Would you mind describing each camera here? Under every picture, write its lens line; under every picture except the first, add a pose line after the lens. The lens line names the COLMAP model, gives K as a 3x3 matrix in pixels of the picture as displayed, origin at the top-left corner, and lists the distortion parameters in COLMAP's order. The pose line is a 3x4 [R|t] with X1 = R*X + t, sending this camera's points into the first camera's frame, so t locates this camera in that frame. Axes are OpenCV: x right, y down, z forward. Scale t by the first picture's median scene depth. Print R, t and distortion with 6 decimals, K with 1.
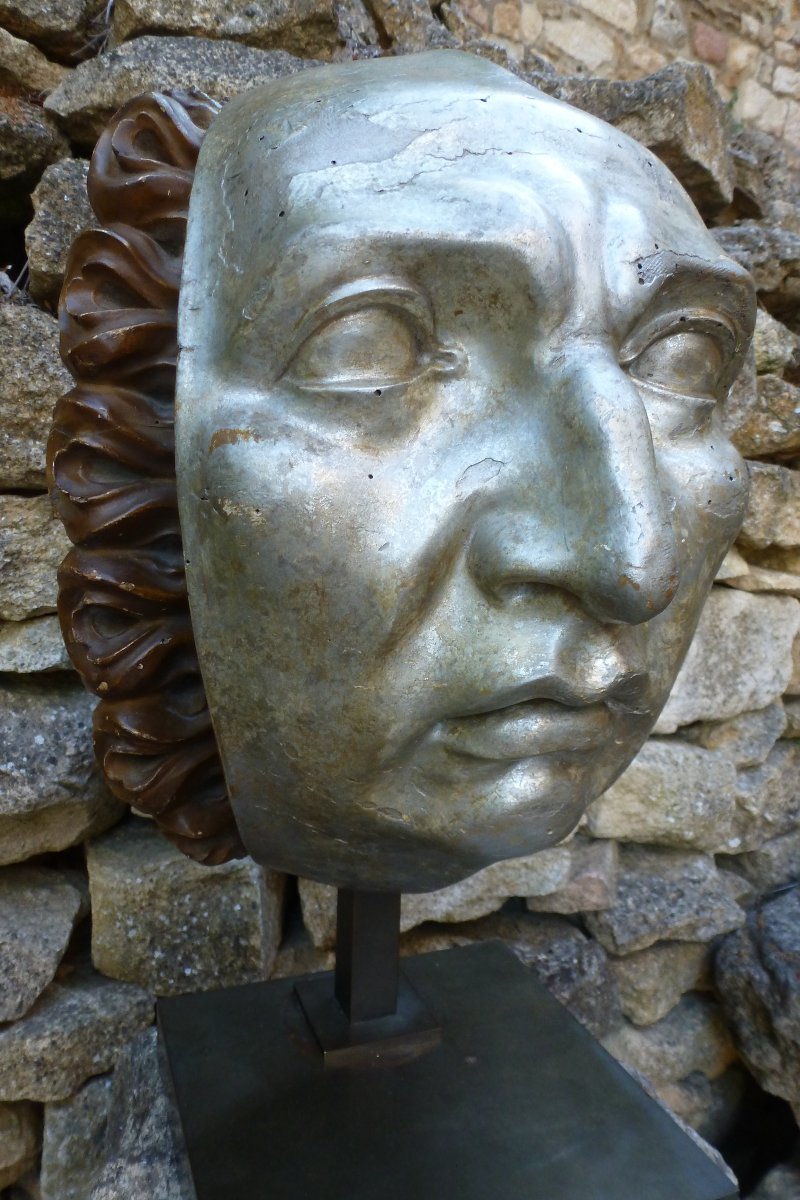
lens RADIAL K [[859.8, 0, 388.4], [0, 859.8, 606.4], [0, 0, 1]] dist [-0.060937, 0.020470]
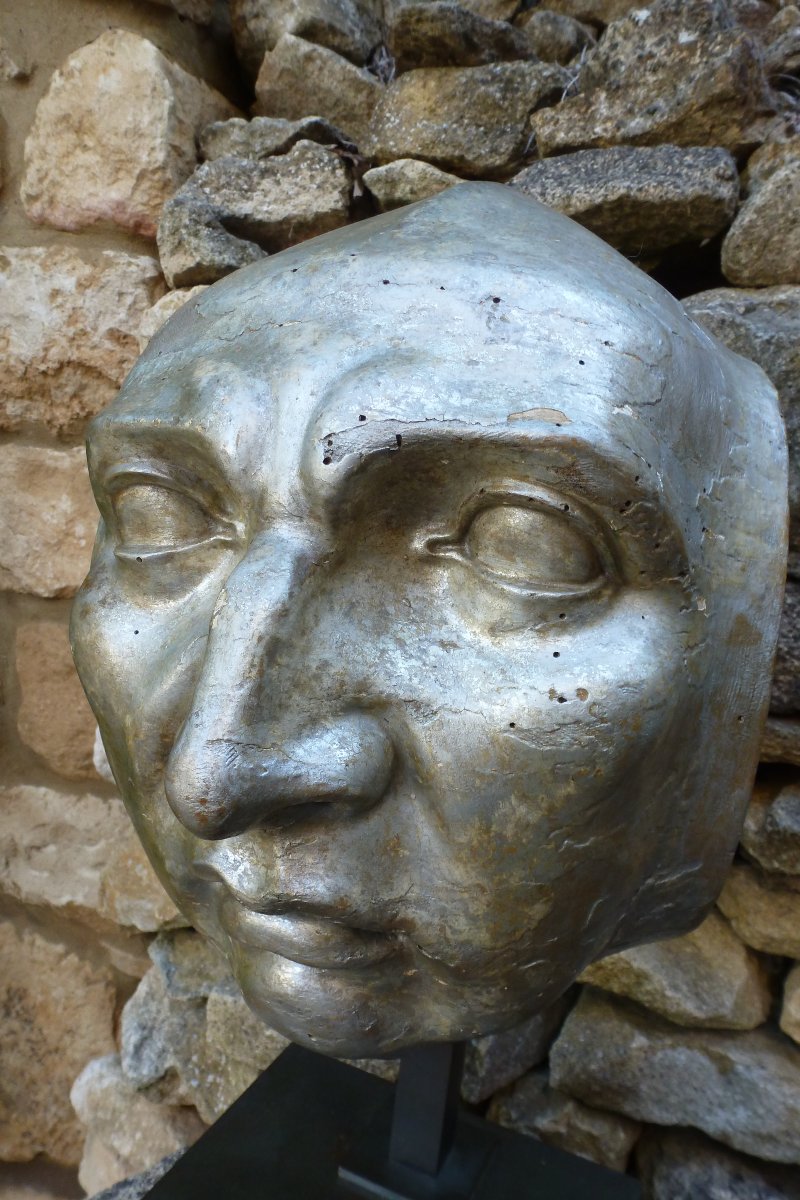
lens RADIAL K [[859.8, 0, 403.2], [0, 859.8, 607.7], [0, 0, 1]] dist [-0.060937, 0.020470]
pose [[0.707909, 0.141629, -0.691958, 0.383831], [-0.184976, 0.982671, 0.011891, -0.101282], [0.681652, 0.119578, 0.721839, 0.169560]]
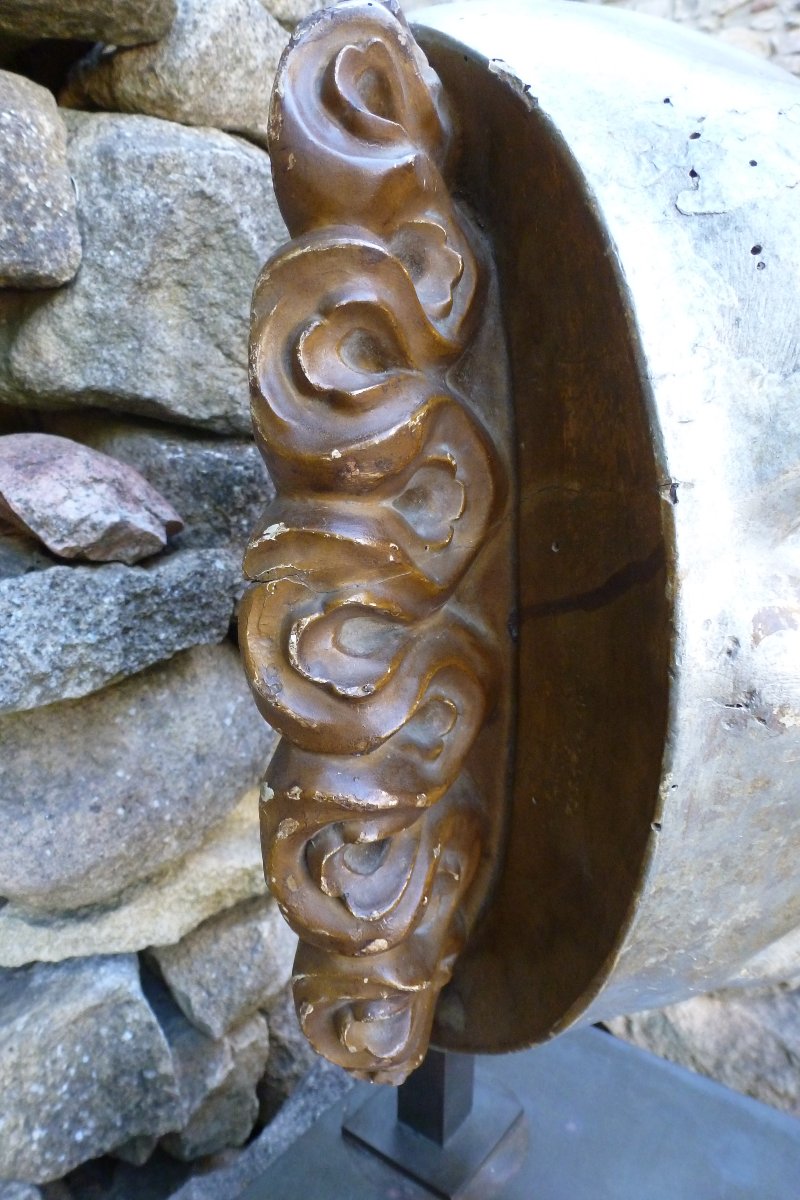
lens RADIAL K [[859.8, 0, 394.3], [0, 859.8, 605.9], [0, 0, 1]] dist [-0.060937, 0.020470]
pose [[0.847828, -0.154968, 0.507121, -0.311924], [0.101361, 0.986072, 0.131867, -0.129327], [-0.520493, -0.060398, 0.851727, 0.221655]]
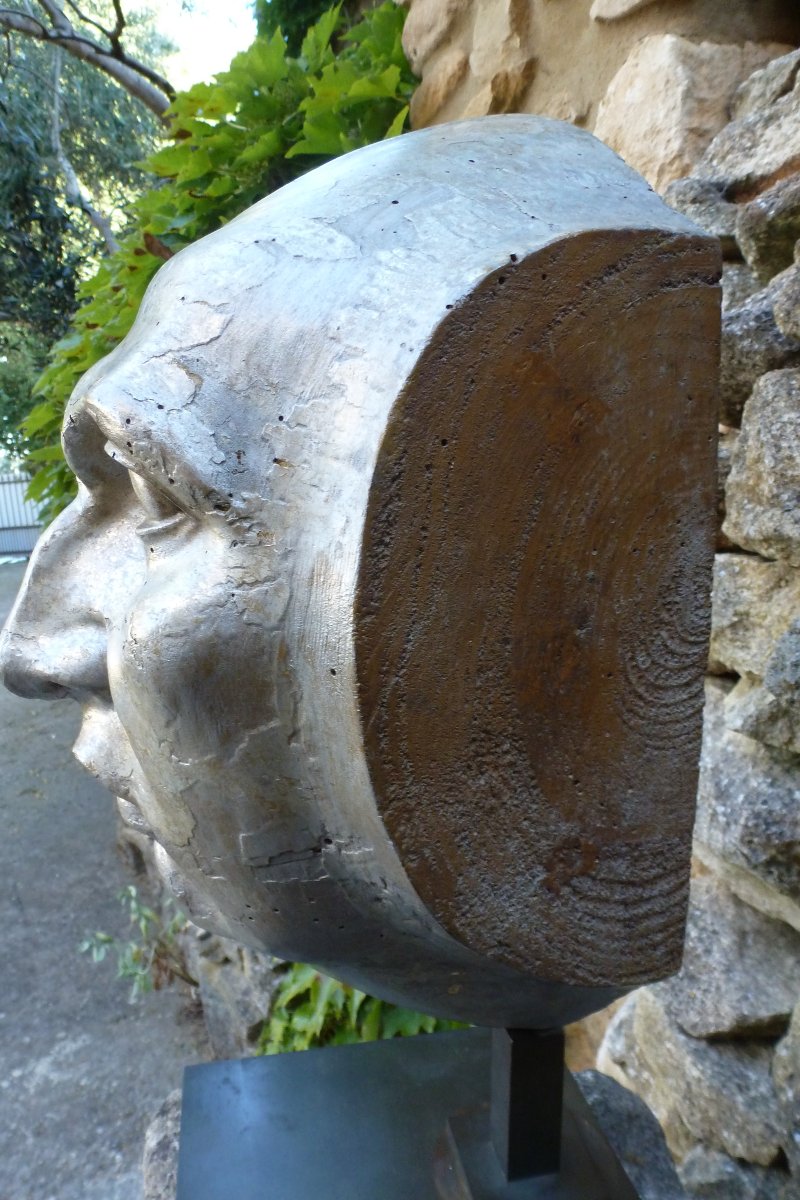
lens RADIAL K [[859.8, 0, 399.0], [0, 859.8, 613.0], [0, 0, 1]] dist [-0.060937, 0.020470]
pose [[-0.161040, 0.152128, -0.975153, 0.565135], [-0.142953, 0.974034, 0.175561, -0.165212], [0.976540, 0.167674, -0.135111, 0.651085]]
